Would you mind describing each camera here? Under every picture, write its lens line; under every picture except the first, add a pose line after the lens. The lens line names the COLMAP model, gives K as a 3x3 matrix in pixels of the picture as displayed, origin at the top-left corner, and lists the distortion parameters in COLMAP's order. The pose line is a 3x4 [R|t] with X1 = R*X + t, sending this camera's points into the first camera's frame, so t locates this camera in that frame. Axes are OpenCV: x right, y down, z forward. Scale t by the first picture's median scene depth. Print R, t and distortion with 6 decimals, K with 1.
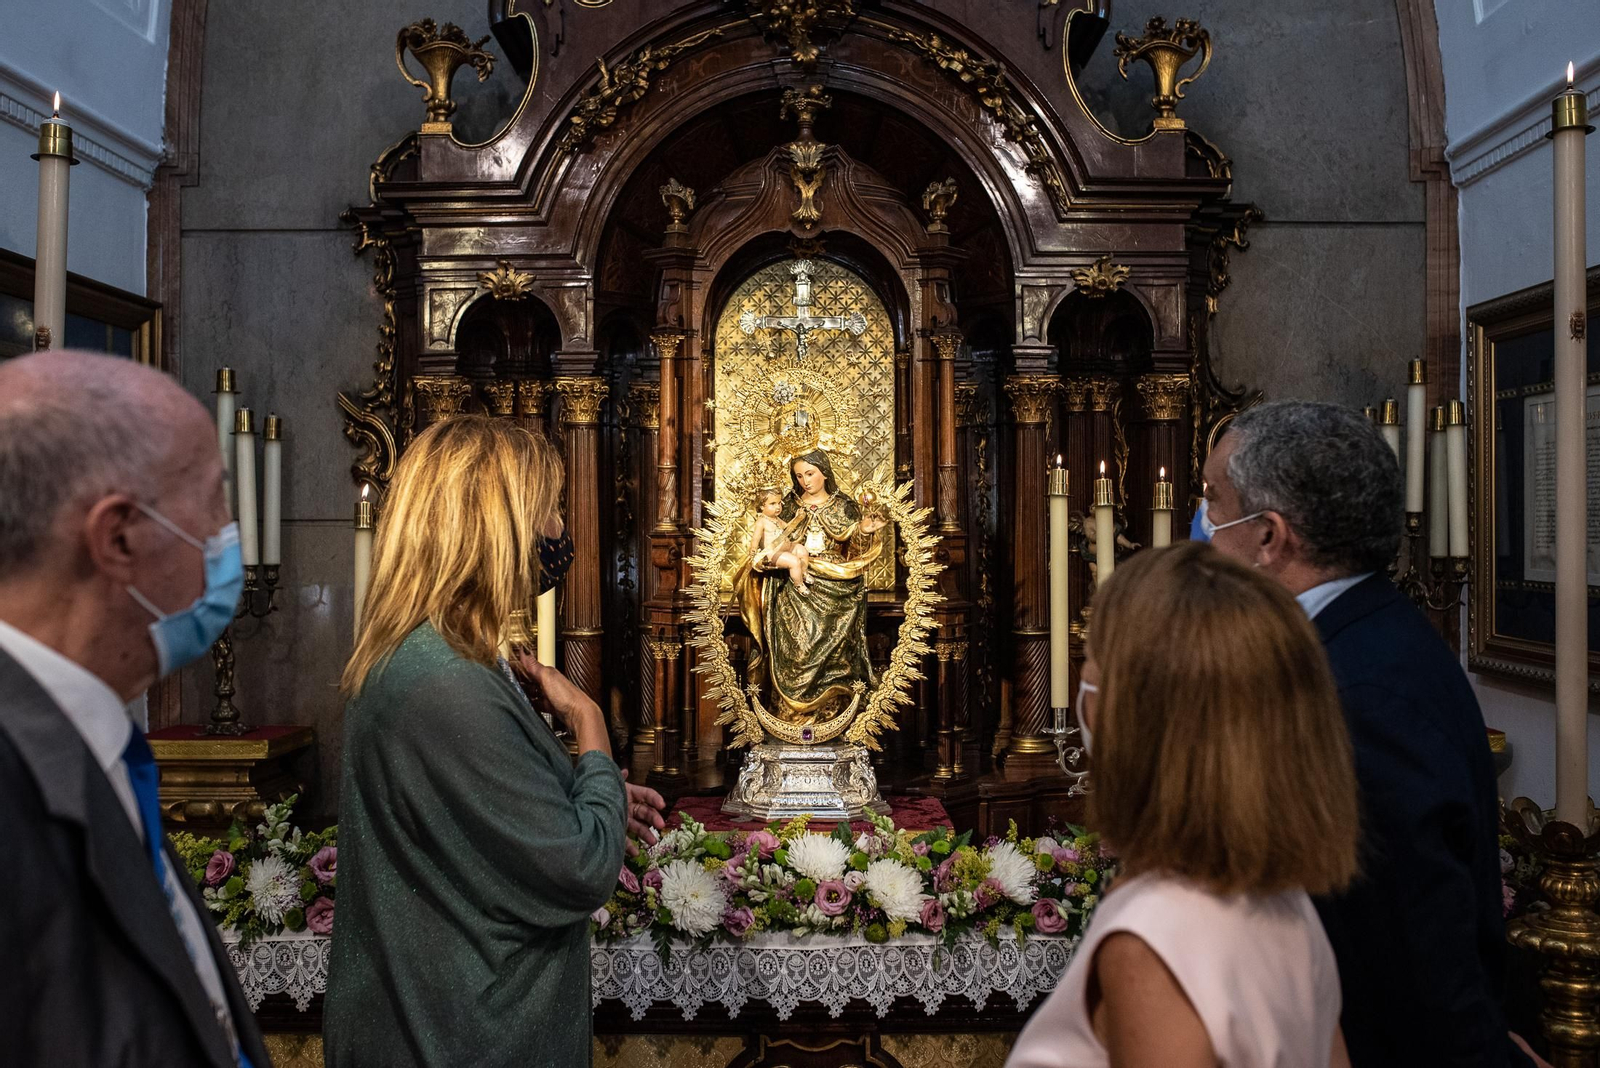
lens RADIAL K [[1517.7, 0, 794.6], [0, 1517.7, 537.3], [0, 0, 1]] dist [-0.070947, 0.098501]
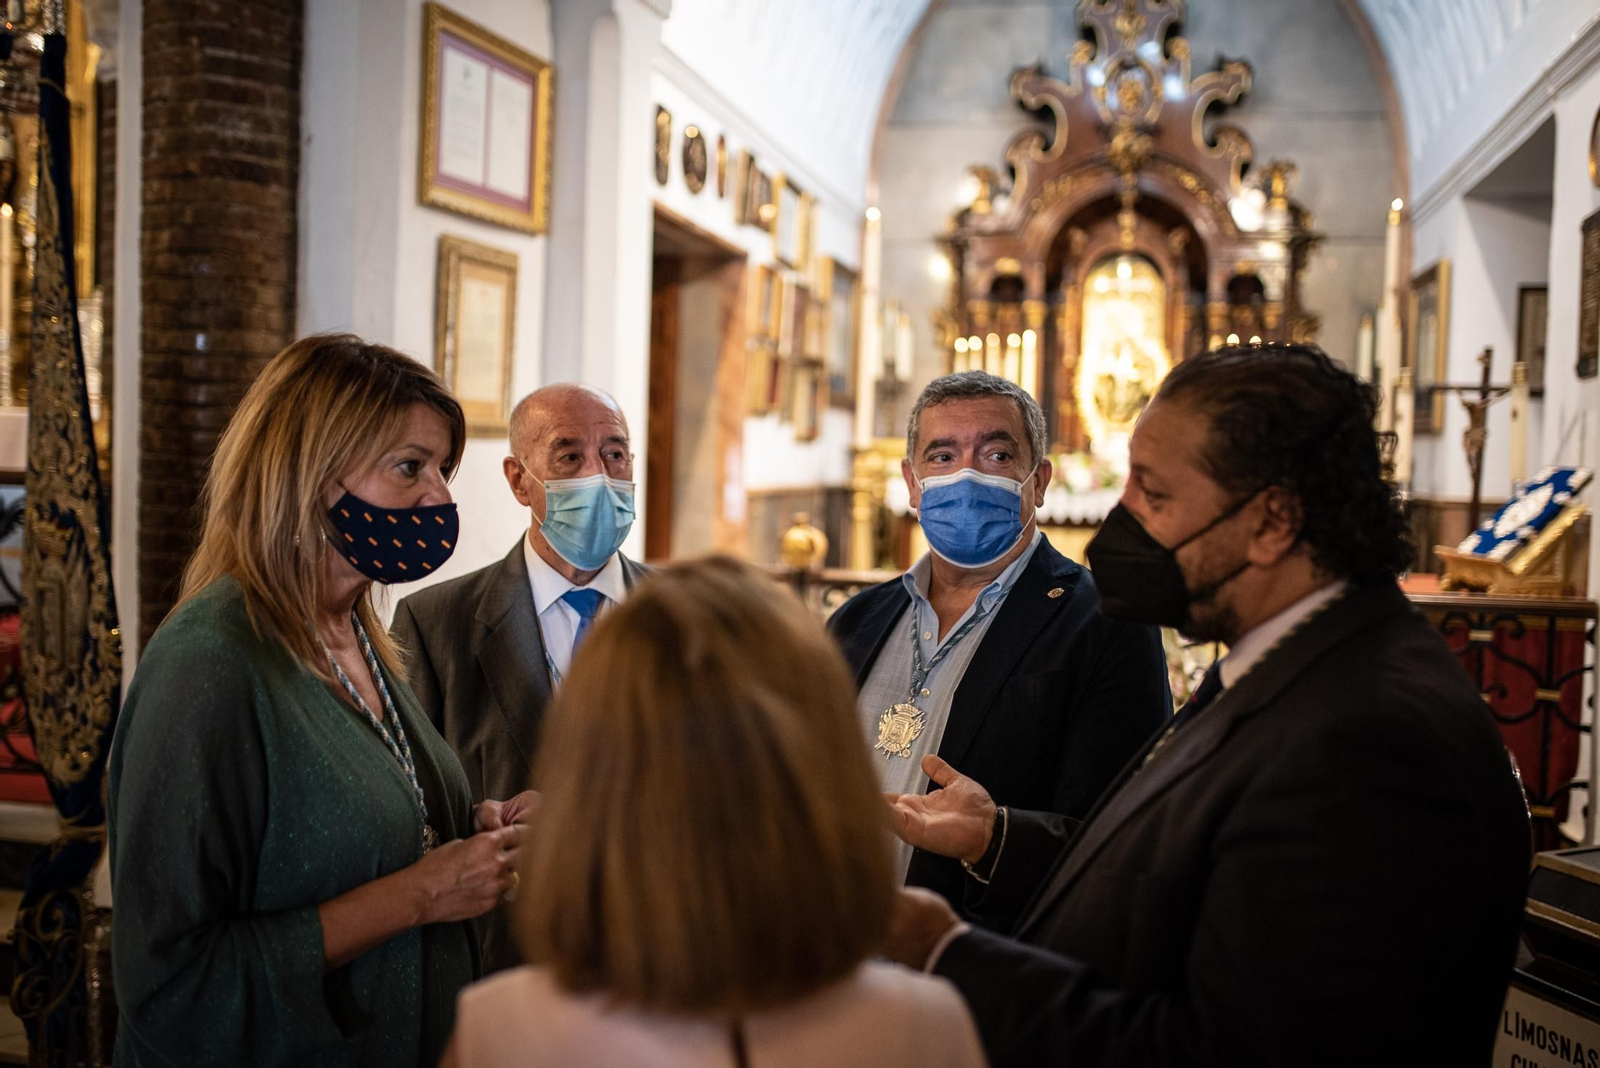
lens RADIAL K [[1517.7, 0, 794.6], [0, 1517.7, 537.3], [0, 0, 1]] dist [-0.070947, 0.098501]
pose [[0.978398, 0.036483, -0.203487, -0.003940], [-0.026712, 0.998364, 0.050560, 0.180286], [0.204998, -0.044033, 0.977771, -1.716604]]
